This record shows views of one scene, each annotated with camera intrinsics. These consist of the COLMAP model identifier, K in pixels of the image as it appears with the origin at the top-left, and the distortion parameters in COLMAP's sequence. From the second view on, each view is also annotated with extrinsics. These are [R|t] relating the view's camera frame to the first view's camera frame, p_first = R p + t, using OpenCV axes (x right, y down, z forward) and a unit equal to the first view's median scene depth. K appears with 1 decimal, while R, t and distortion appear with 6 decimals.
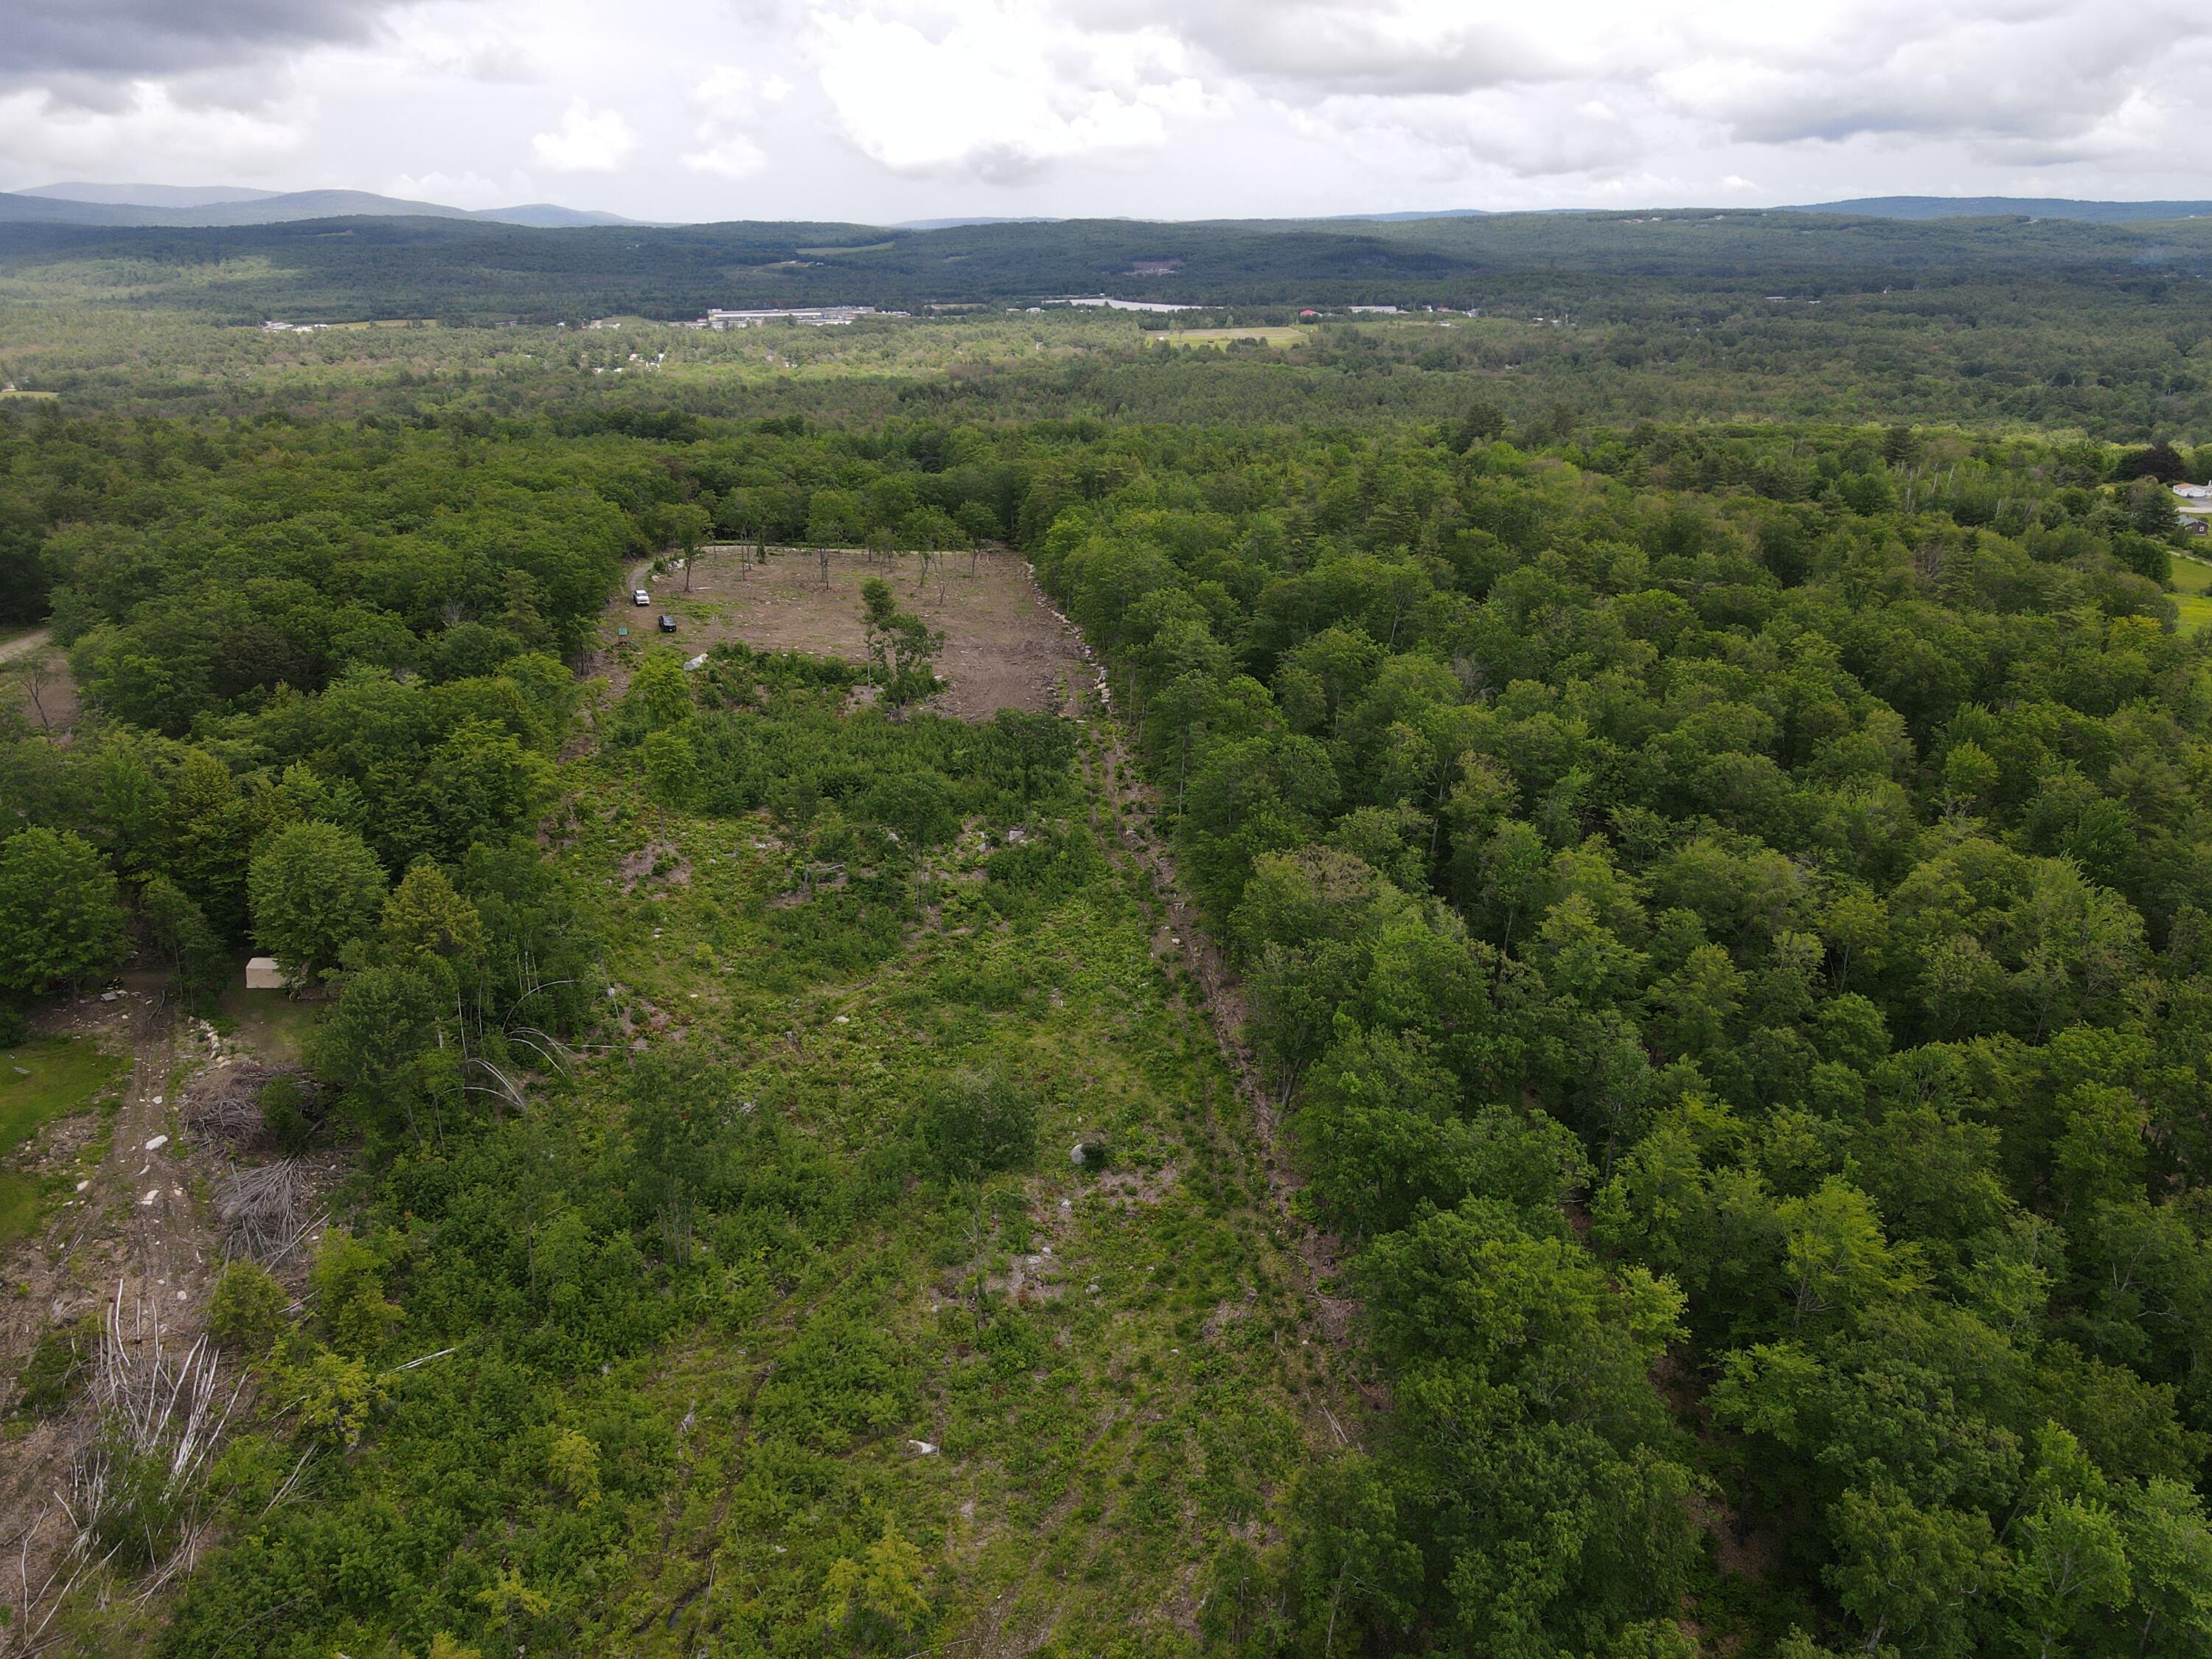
lens RADIAL K [[1642.8, 0, 1119.1], [0, 1642.8, 827.4], [0, 0, 1]] dist [0.041920, 0.005376]
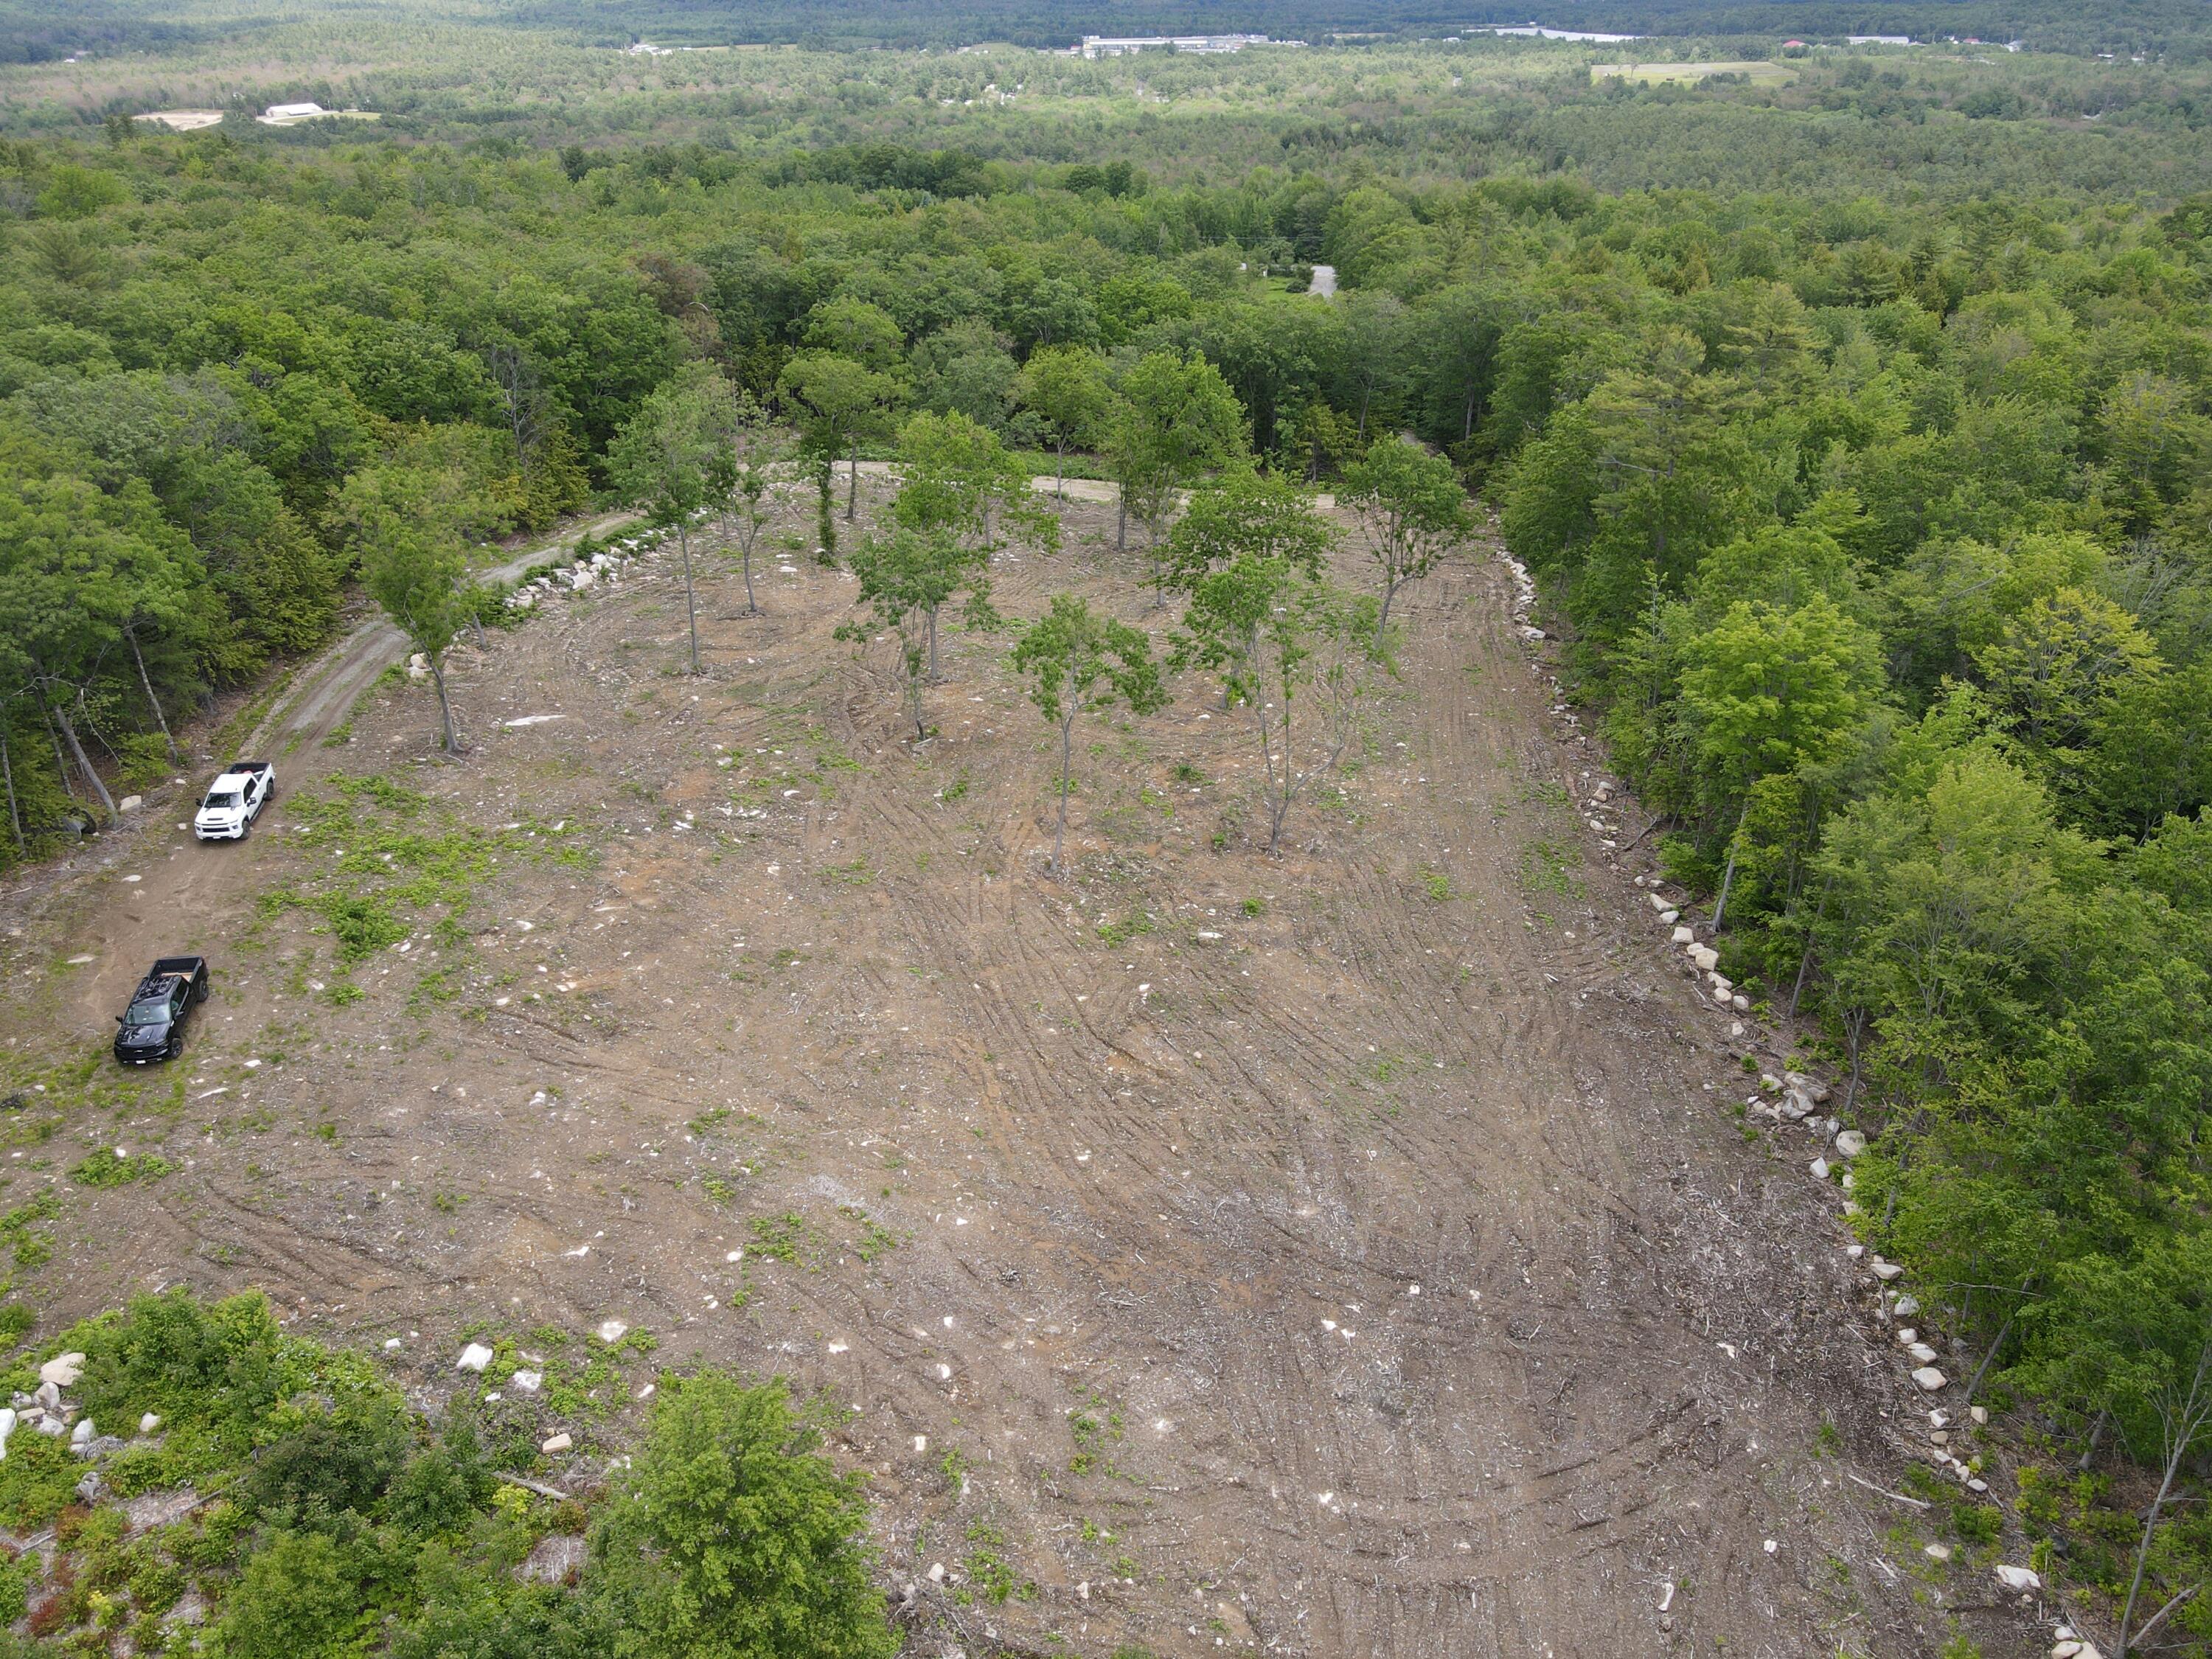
lens RADIAL K [[1642.8, 0, 1119.1], [0, 1642.8, 827.4], [0, 0, 1]] dist [0.041920, 0.005376]
pose [[0.975036, 0.108362, -0.193811, -0.012214], [-0.081219, 0.986399, 0.142902, -0.027380], [0.206660, -0.123593, 0.970575, 0.108315]]
